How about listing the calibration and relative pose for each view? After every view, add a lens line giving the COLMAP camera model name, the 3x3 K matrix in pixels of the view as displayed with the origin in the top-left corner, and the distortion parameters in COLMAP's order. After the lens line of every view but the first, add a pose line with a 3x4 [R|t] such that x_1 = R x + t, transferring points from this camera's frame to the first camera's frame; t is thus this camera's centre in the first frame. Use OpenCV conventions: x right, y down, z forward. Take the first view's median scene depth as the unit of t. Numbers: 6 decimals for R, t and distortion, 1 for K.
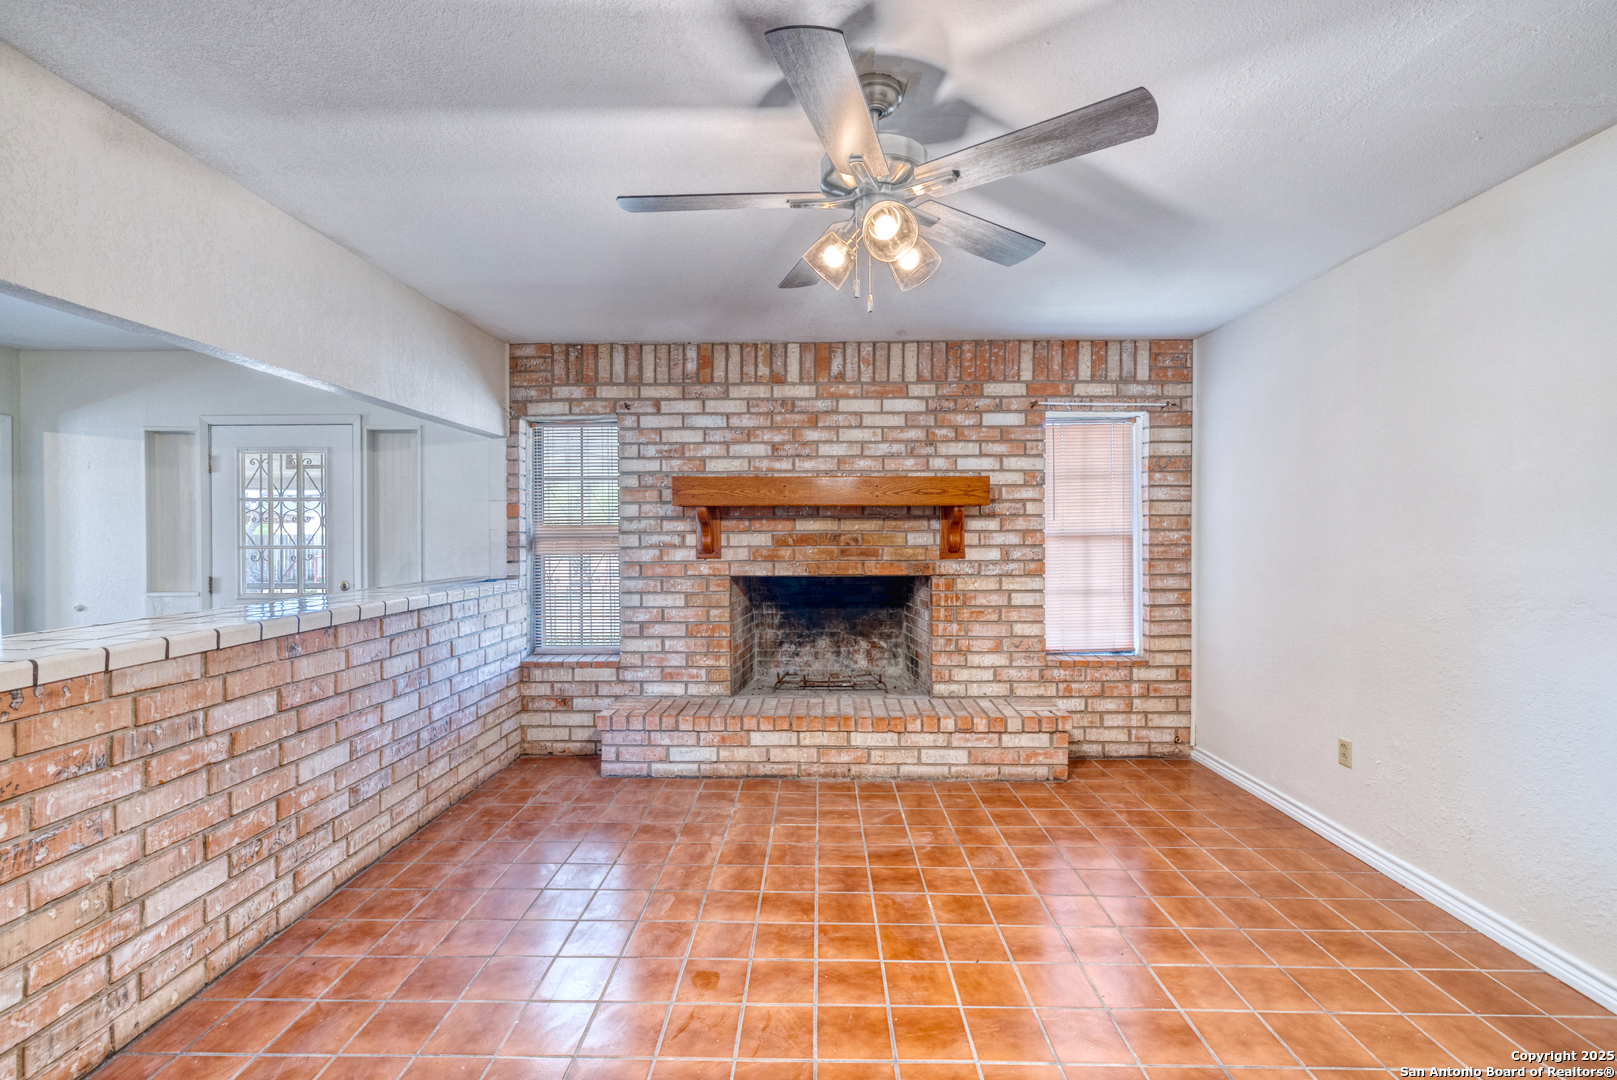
lens RADIAL K [[690.1, 0, 798.4], [0, 690.1, 533.1], [0, 0, 1]] dist [-0.002836, -0.000593]
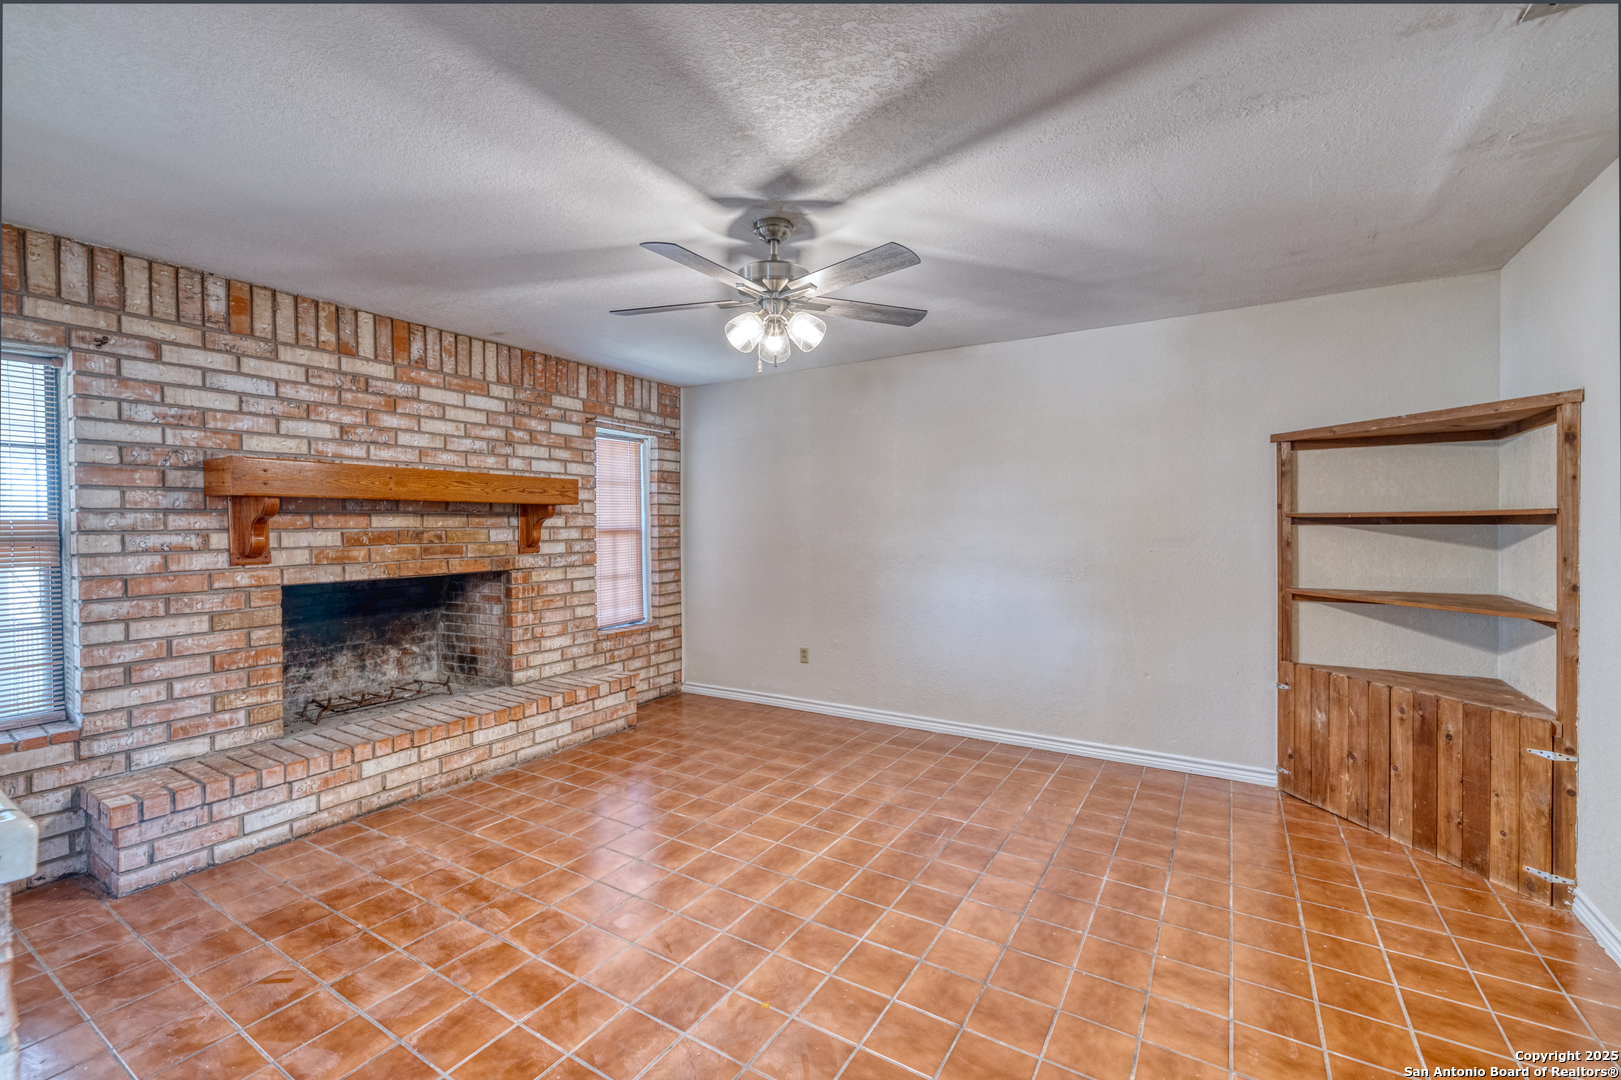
lens RADIAL K [[691.8, 0, 798.3], [0, 691.8, 532.5], [0, 0, 1]] dist [-0.002836, -0.000593]
pose [[0.513868, -0.009954, 0.857811, -0.484285], [0.007499, 0.999947, 0.007111, 0.000169], [-0.857836, 0.002779, 0.513915, 0.086523]]
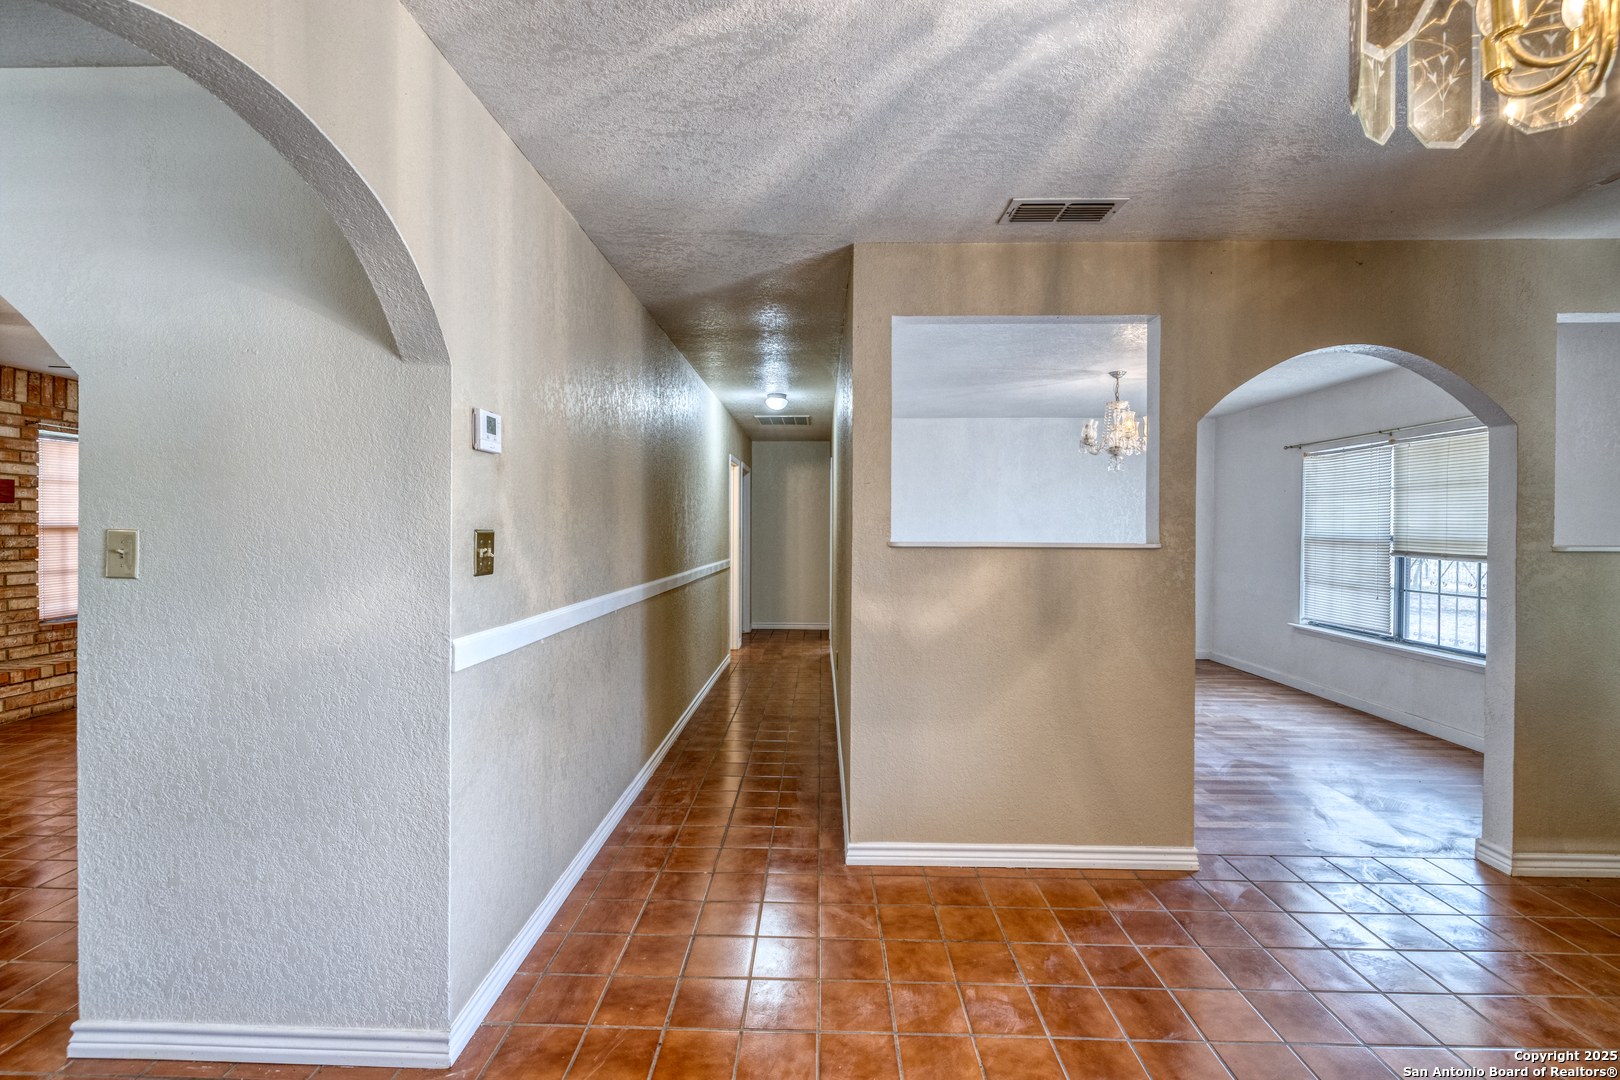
lens RADIAL K [[691.3, 0, 807.4], [0, 691.3, 535.6], [0, 0, 1]] dist [-0.002836, -0.000593]
pose [[-0.007018, -0.007287, 0.999949, -0.904162], [-0.001844, 0.999972, 0.007274, 0.005975], [-0.999974, -0.001793, -0.007032, -0.394236]]
